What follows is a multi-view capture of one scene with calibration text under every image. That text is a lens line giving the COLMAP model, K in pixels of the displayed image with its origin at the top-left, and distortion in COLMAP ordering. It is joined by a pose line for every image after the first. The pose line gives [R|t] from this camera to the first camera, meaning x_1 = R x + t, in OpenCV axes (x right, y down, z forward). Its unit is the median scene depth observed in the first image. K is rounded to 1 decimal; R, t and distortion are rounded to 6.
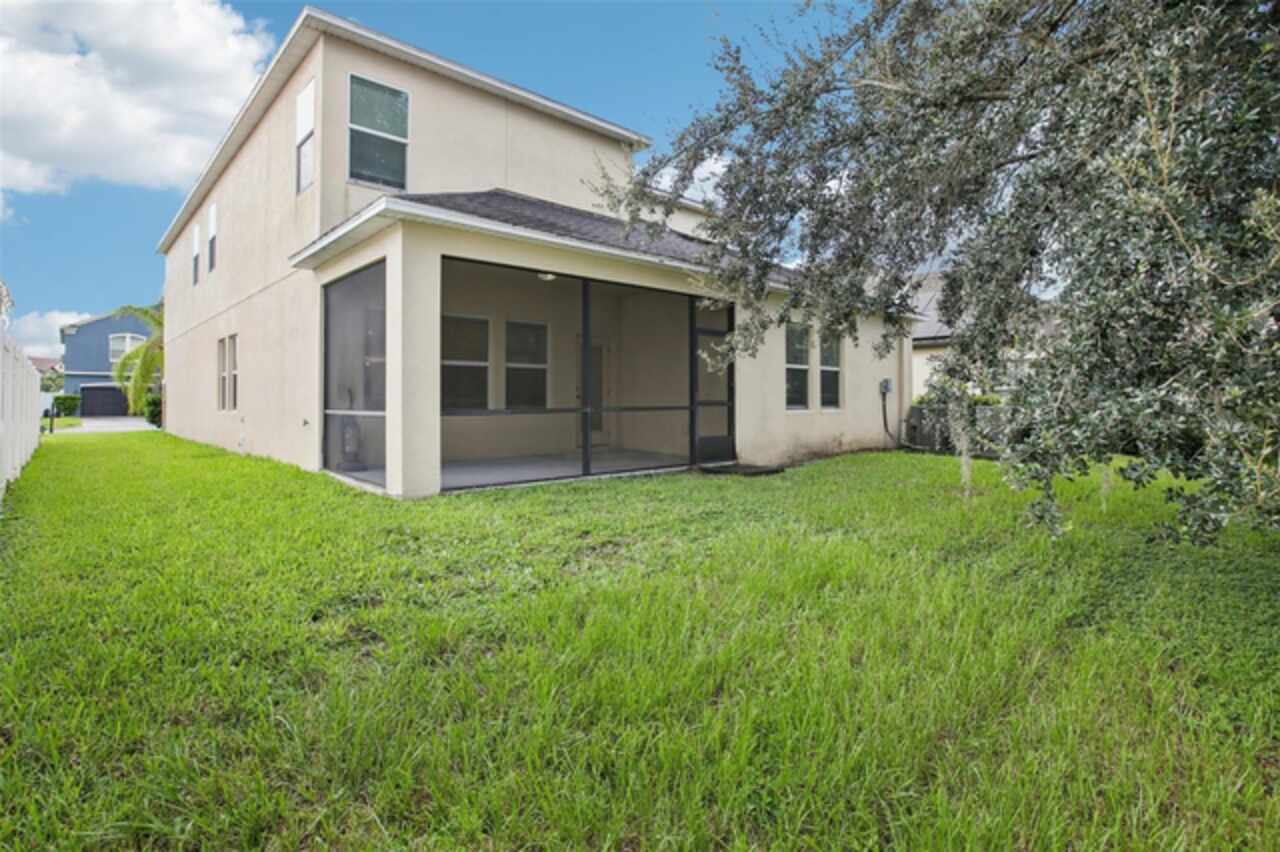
lens RADIAL K [[621.1, 0, 639.5], [0, 621.1, 396.9], [0, 0, 1]] dist [0.000023, -0.000004]
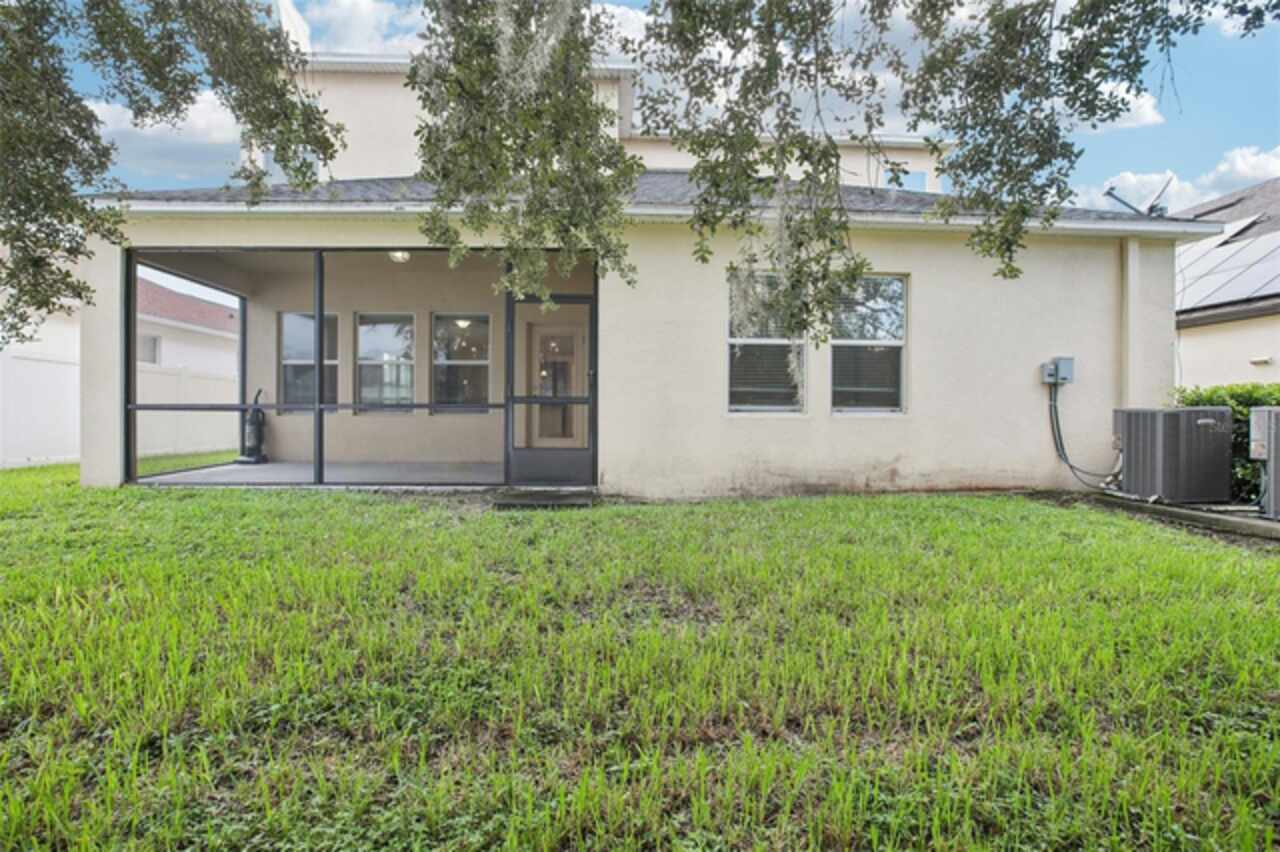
lens RADIAL K [[601.5, 0, 632.3], [0, 601.5, 416.7], [0, 0, 1]] dist [-0.053577, 0.016932]
pose [[0.766842, 0.010006, -0.641758, 0.545381], [-0.002818, 0.999921, 0.012224, 0.018093], [0.641829, -0.007565, 0.766810, 0.481756]]
